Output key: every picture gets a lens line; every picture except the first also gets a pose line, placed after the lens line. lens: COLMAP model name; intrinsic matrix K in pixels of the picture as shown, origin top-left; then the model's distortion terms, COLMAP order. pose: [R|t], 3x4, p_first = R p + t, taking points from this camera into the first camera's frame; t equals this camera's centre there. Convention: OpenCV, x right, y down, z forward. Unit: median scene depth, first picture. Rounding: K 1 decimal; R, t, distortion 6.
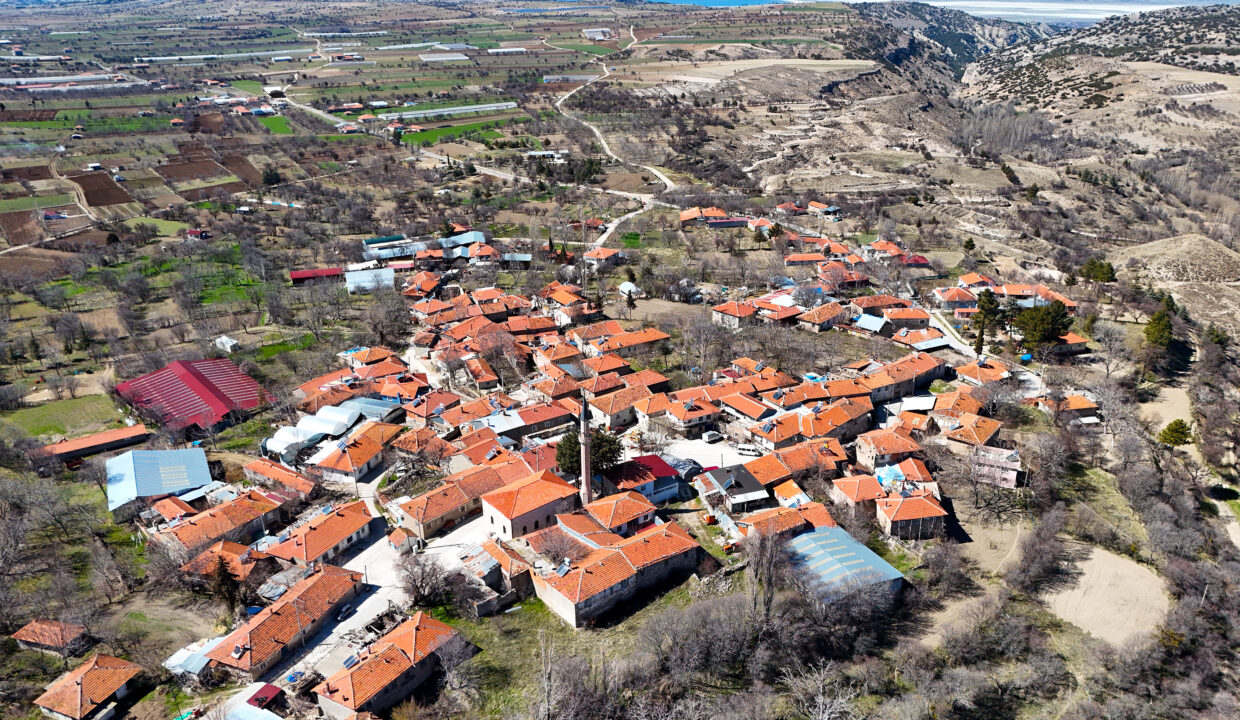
lens RADIAL K [[906.8, 0, 618.6], [0, 906.8, 360.0], [0, 0, 1]] dist [0.068702, -0.058631]
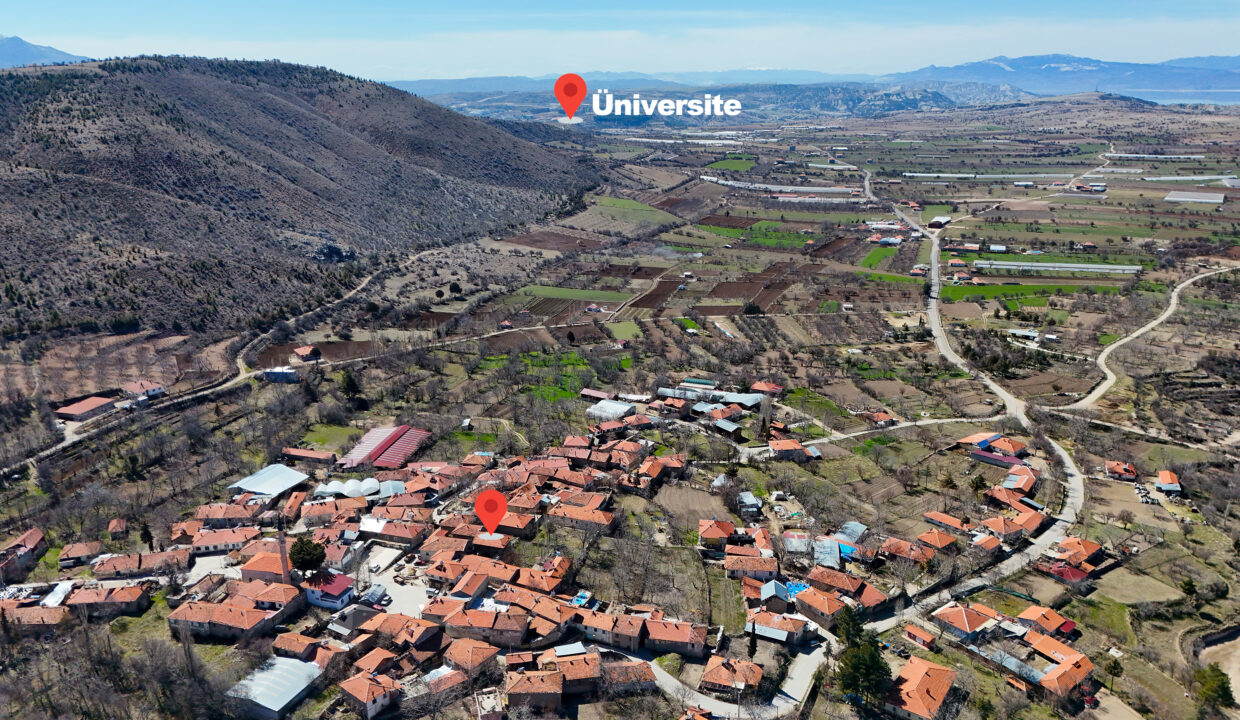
lens RADIAL K [[906.8, 0, 624.6], [0, 906.8, 366.7], [0, 0, 1]] dist [0.068702, -0.058631]
pose [[0.627685, 0.240554, -0.740368, 0.700048], [-0.302902, 0.951581, 0.052379, -0.226840], [0.717120, 0.191381, 0.670158, 0.144377]]
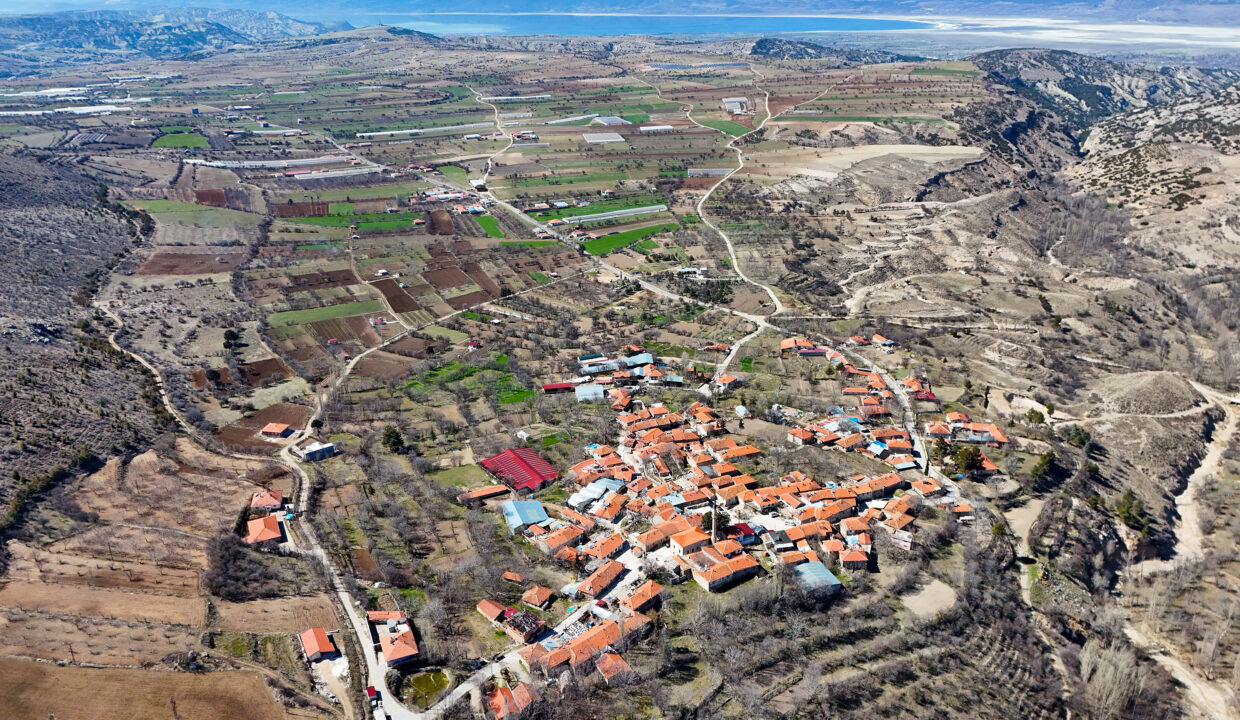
lens RADIAL K [[906.8, 0, 617.8], [0, 906.8, 357.9], [0, 0, 1]] dist [0.068702, -0.058631]
pose [[0.989493, 0.049674, -0.135777, 0.007362], [-0.051587, 0.998612, -0.010607, -0.142809], [0.135062, 0.017500, 0.990683, -0.696608]]
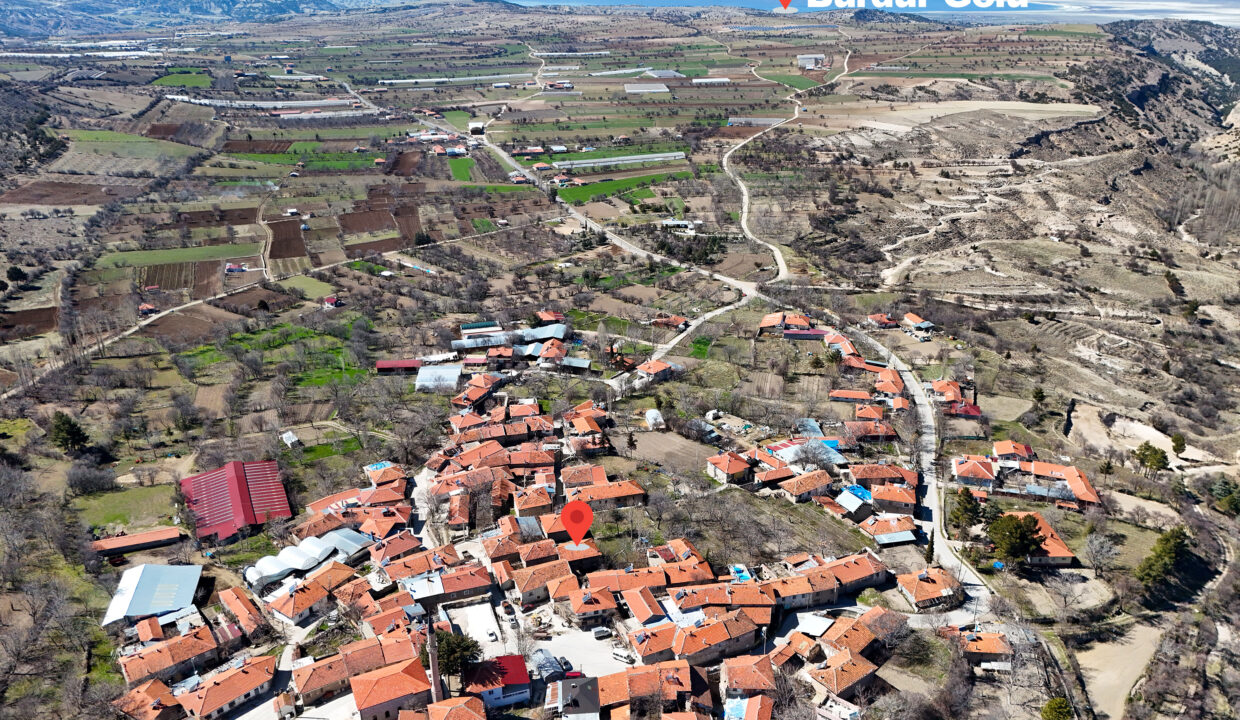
lens RADIAL K [[906.8, 0, 620.6], [0, 906.8, 357.5], [0, 0, 1]] dist [0.068702, -0.058631]
pose [[0.968268, 0.100452, -0.228838, 0.201945], [-0.100739, 0.994858, 0.010457, -0.150423], [0.228712, 0.012928, 0.973408, -0.033215]]
